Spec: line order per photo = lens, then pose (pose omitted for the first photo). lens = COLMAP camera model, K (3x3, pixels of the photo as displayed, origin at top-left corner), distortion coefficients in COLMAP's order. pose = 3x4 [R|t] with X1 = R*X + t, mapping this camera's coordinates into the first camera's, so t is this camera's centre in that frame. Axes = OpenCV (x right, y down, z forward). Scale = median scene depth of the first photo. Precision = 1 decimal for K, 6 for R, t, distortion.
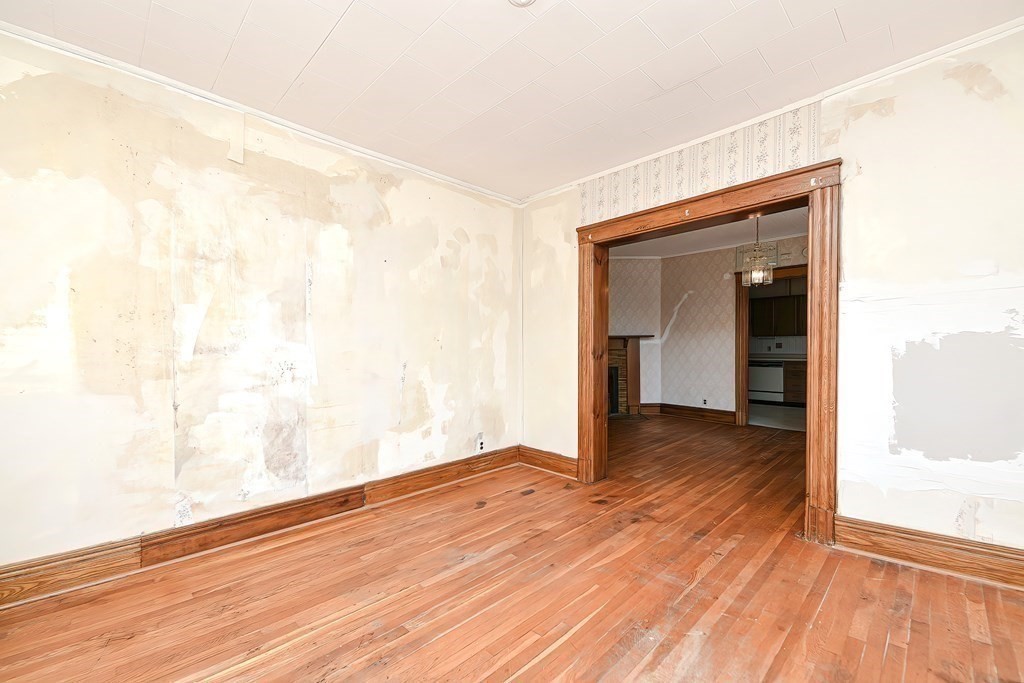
lens RADIAL K [[423.2, 0, 504.2], [0, 423.2, 348.4], [0, 0, 1]] dist [-0.008883, -0.001684]
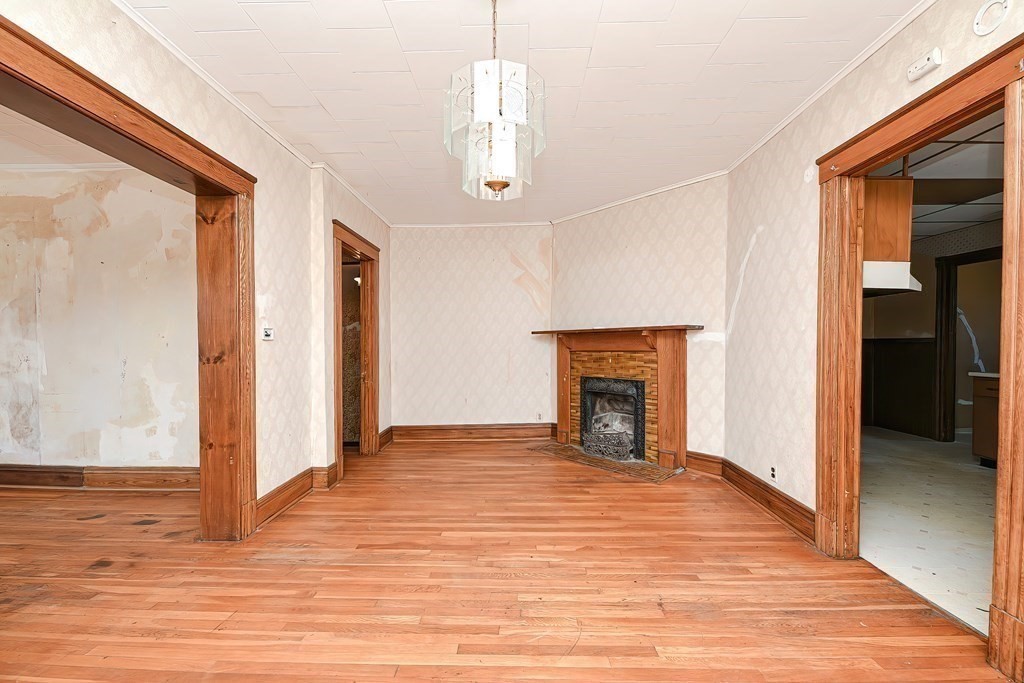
lens RADIAL K [[423.2, 0, 513.2], [0, 423.2, 348.8], [0, 0, 1]] dist [-0.008883, -0.001684]
pose [[0.704700, 0.012485, -0.709395, 1.182288], [-0.009333, 0.999922, 0.008327, -0.008550], [0.709444, 0.000753, 0.704762, 0.977791]]
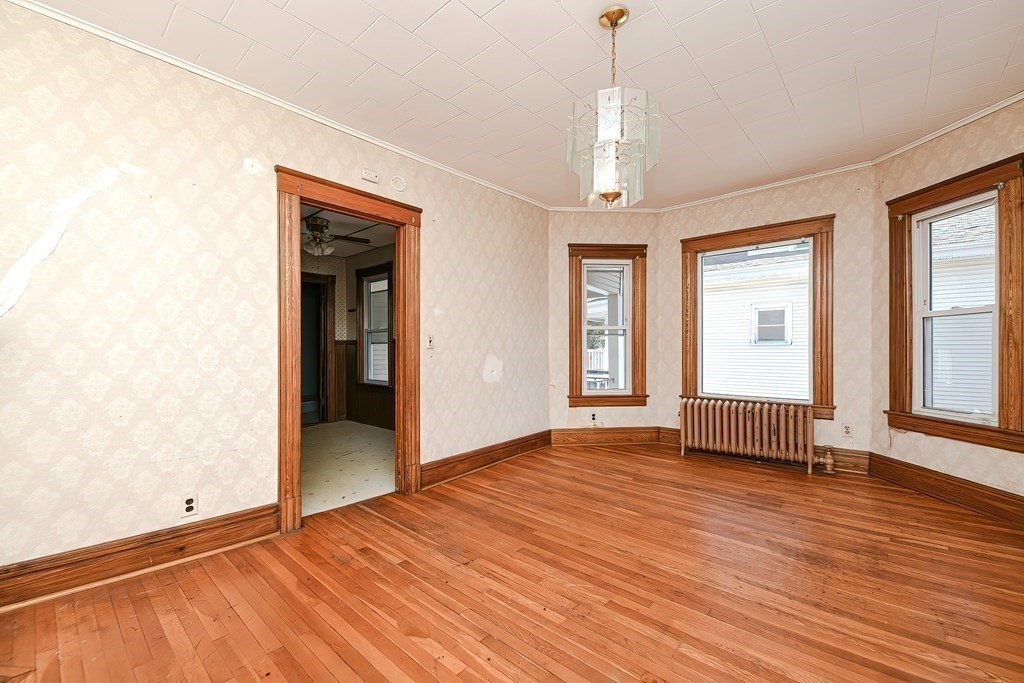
lens RADIAL K [[423.2, 0, 503.8], [0, 423.2, 349.9], [0, 0, 1]] dist [-0.008883, -0.001684]
pose [[-0.067035, 0.002157, 0.997748, 0.229100], [0.009720, 0.999952, -0.001508, 0.006000], [-0.997703, 0.009597, -0.067053, 1.517847]]
